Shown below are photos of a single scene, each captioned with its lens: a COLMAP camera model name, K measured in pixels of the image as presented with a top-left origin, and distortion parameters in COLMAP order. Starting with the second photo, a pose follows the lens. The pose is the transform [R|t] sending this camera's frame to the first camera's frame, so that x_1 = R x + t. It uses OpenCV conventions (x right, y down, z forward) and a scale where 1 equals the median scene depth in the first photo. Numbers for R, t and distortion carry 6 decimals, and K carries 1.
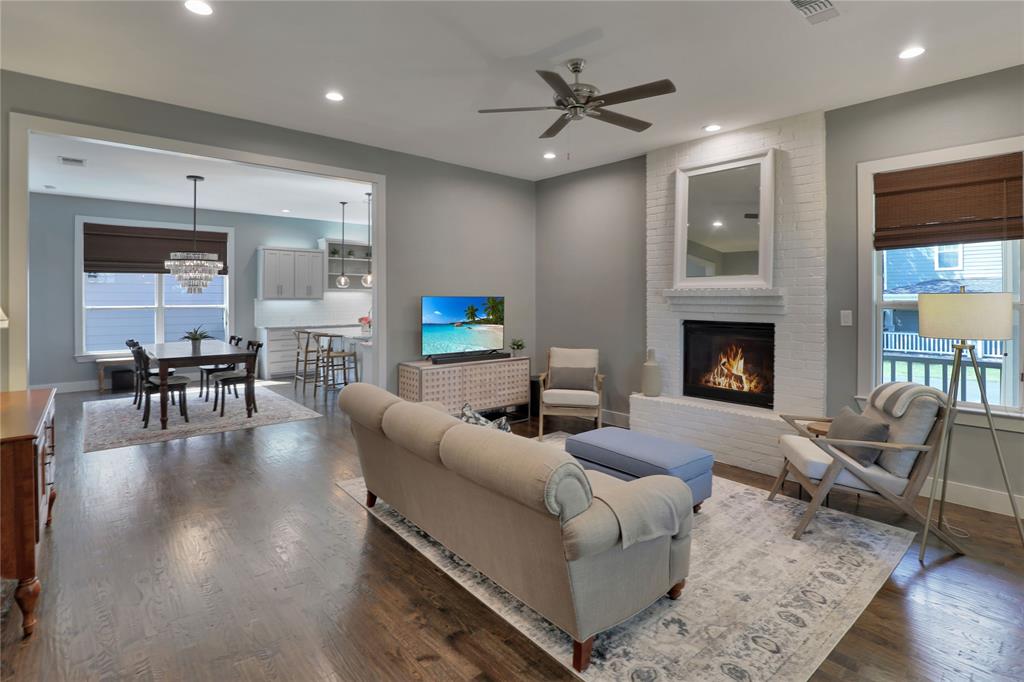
lens RADIAL K [[492.2, 0, 507.4], [0, 492.2, 298.1], [0, 0, 1]] dist [-0.034036, 0.000119]
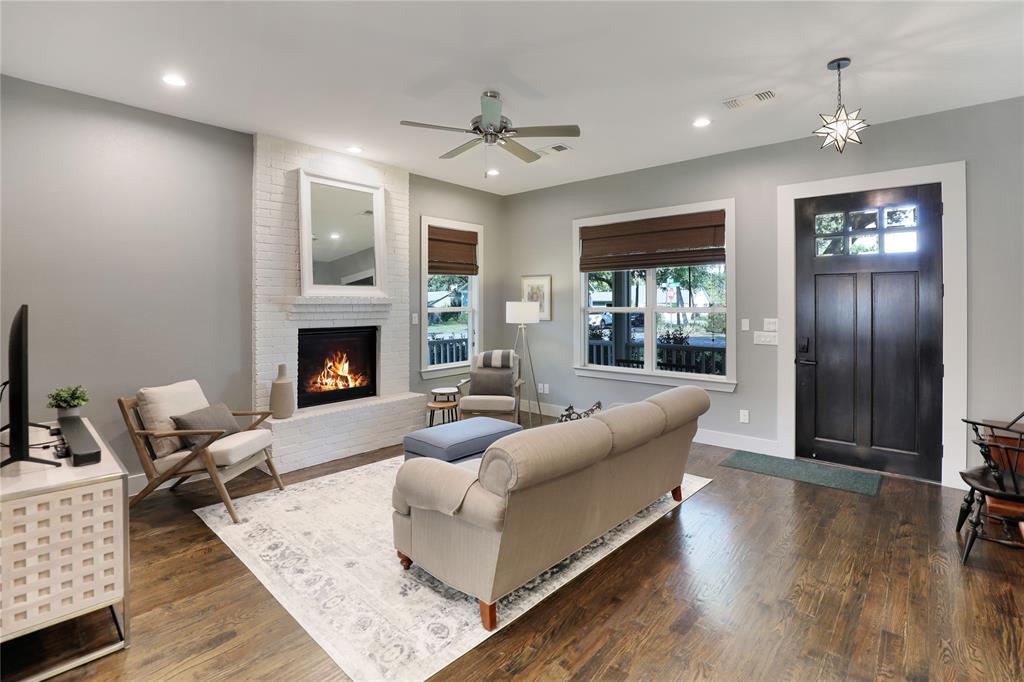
lens RADIAL K [[492.2, 0, 507.4], [0, 492.2, 298.1], [0, 0, 1]] dist [-0.034036, 0.000119]
pose [[-0.127757, 0.010051, 0.991755, -0.700401], [0.000145, 0.999949, -0.010115, -0.006109], [-0.991805, -0.001148, -0.127752, 0.795654]]
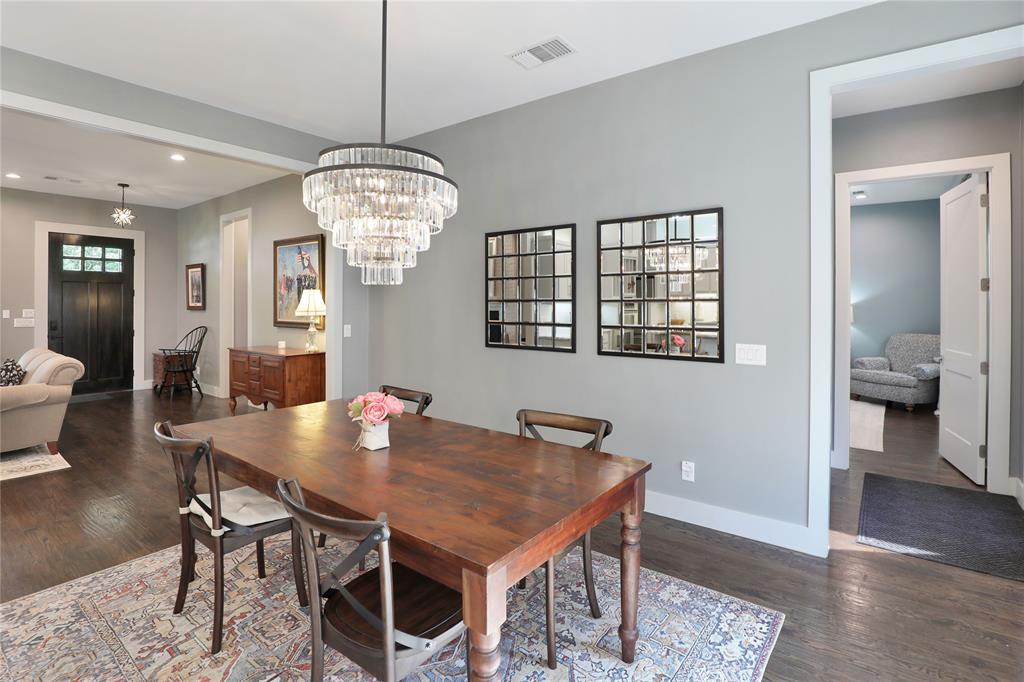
lens RADIAL K [[502.3, 0, 511.6], [0, 502.3, 316.3], [0, 0, 1]] dist [-0.019290, -0.000009]
pose [[-0.980024, 0.004538, -0.198825, -0.910566], [-0.001369, 0.999562, 0.029561, 0.001304], [0.198872, 0.029243, -0.979589, 1.850399]]
